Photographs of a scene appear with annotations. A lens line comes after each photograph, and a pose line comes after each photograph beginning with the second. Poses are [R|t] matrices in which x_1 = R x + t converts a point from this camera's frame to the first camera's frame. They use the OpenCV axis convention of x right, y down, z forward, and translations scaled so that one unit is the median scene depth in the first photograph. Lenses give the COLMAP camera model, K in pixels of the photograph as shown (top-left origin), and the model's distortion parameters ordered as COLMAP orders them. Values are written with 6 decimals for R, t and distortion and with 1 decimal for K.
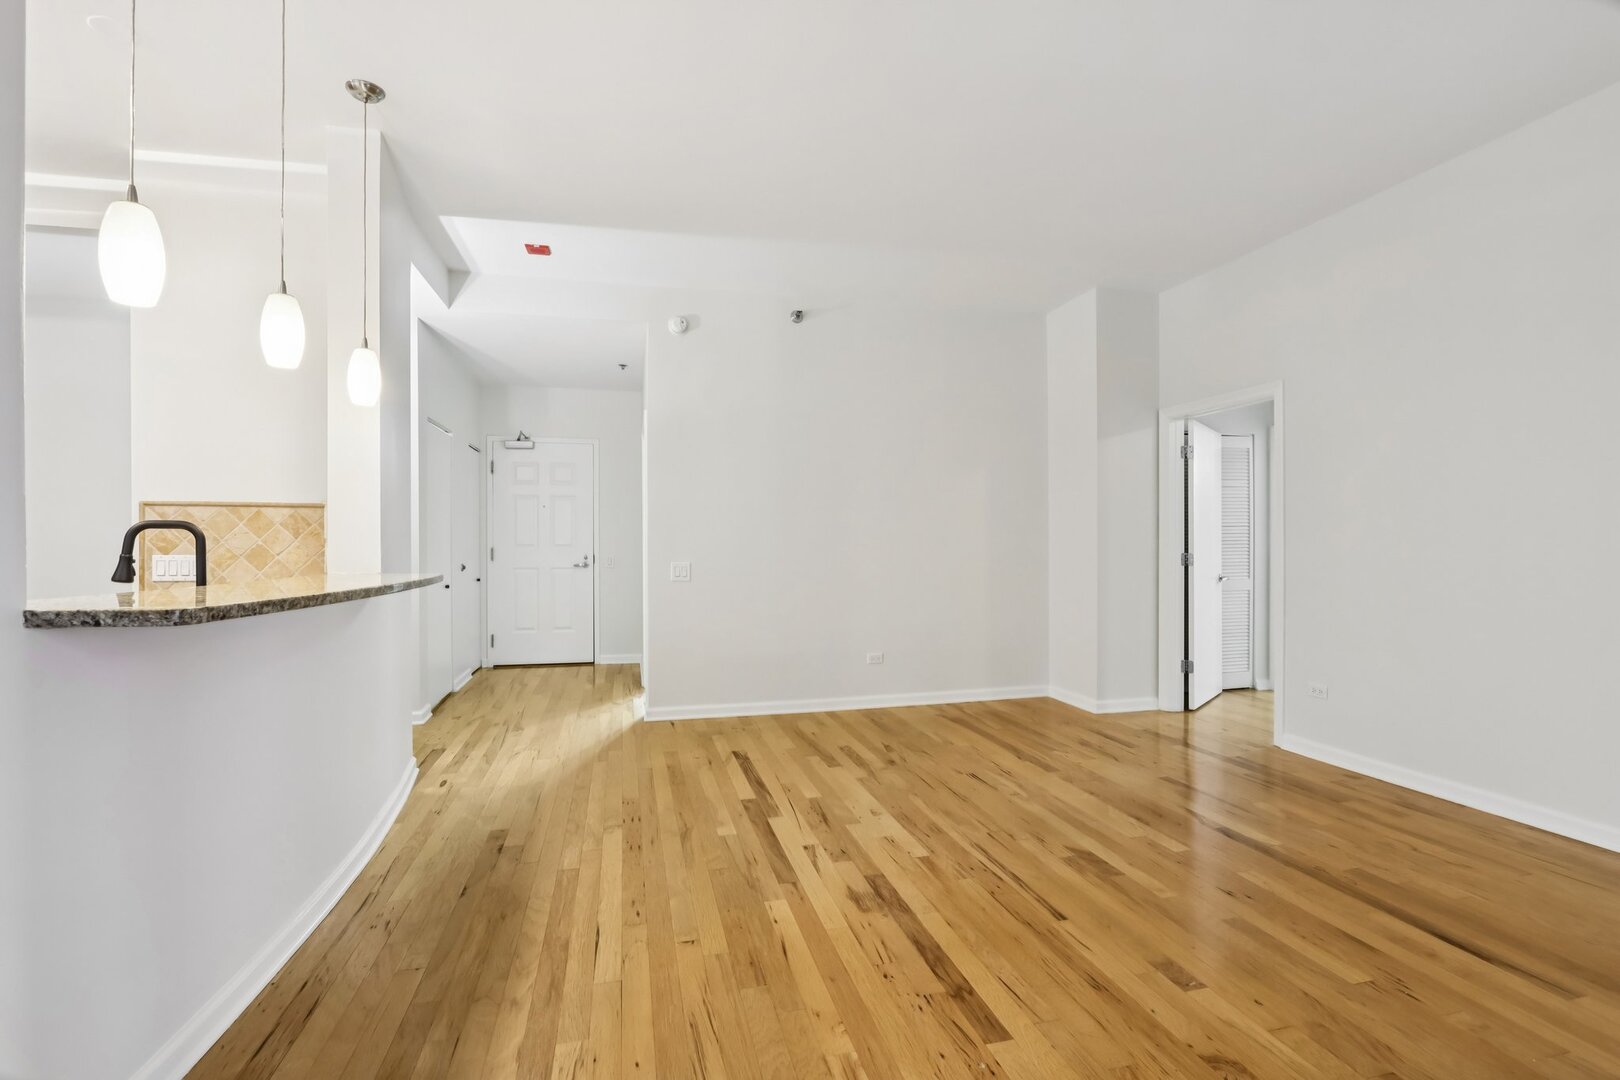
lens RADIAL K [[757.2, 0, 789.5], [0, 757.2, 543.3], [0, 0, 1]] dist [-0.008486, 0.000953]
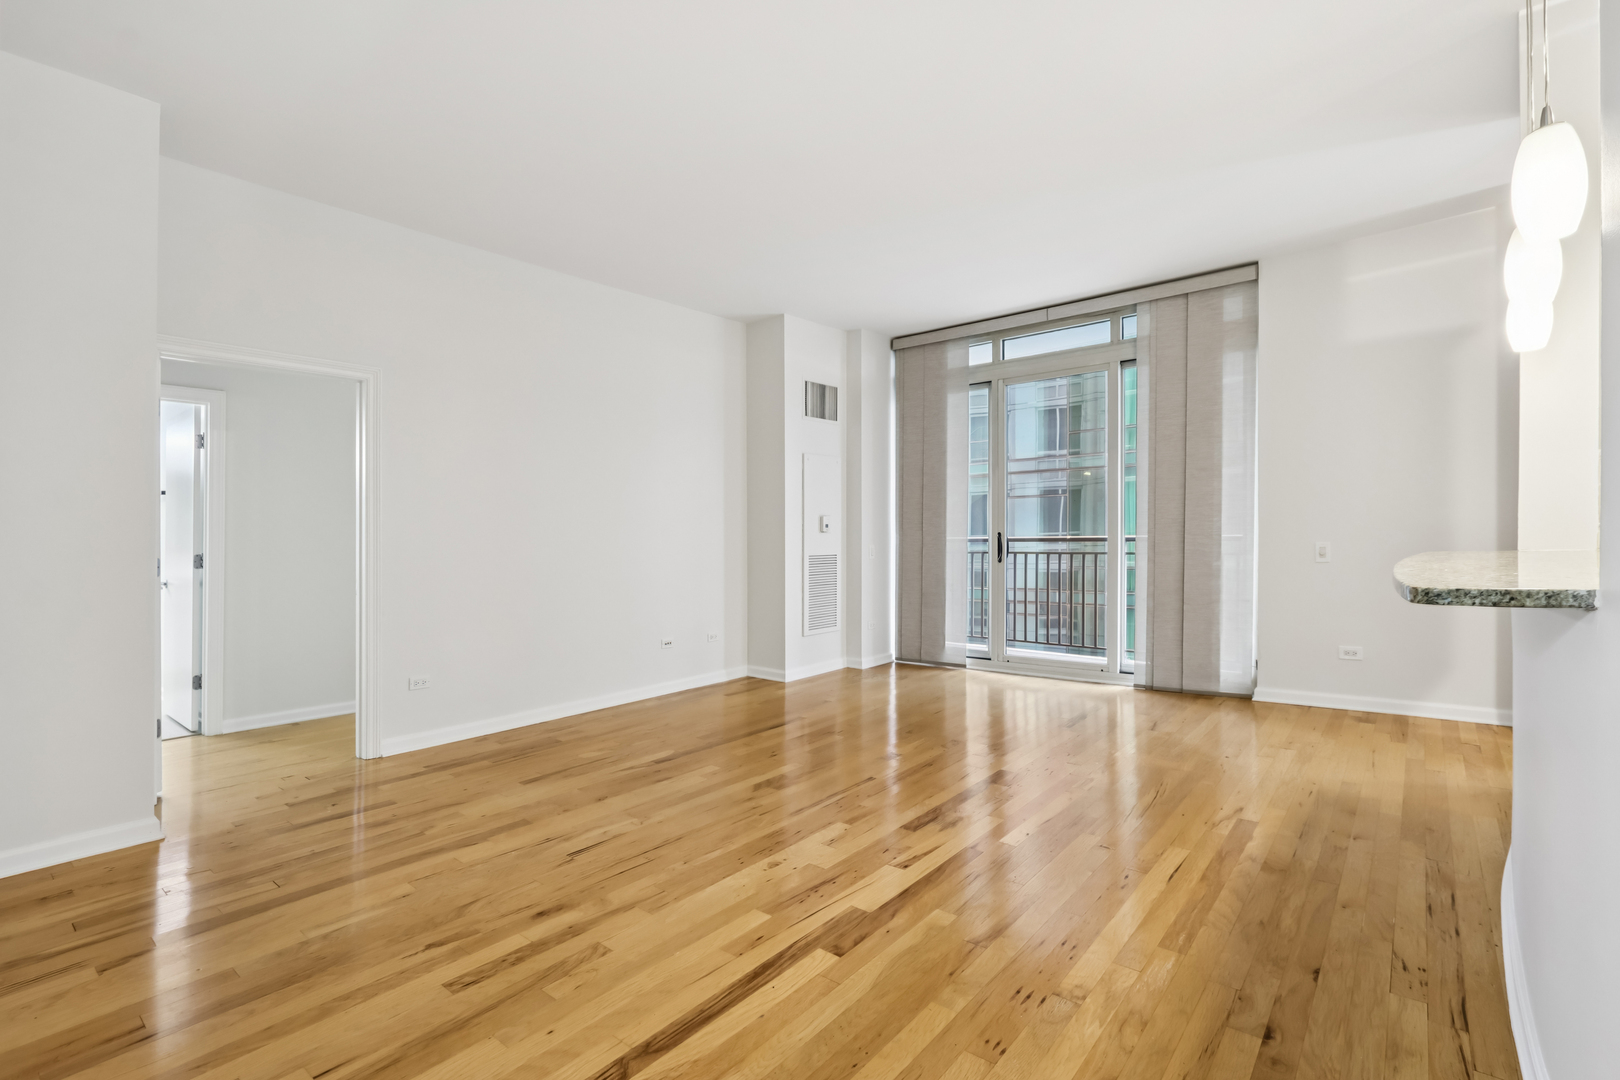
lens RADIAL K [[755.3, 0, 807.4], [0, 755.3, 540.9], [0, 0, 1]] dist [-0.039629, 0.000736]
pose [[-0.617524, 0.010369, 0.786484, -0.567565], [0.022360, 0.999740, 0.004376, 0.002233], [-0.786234, 0.020288, -0.617595, 1.503876]]
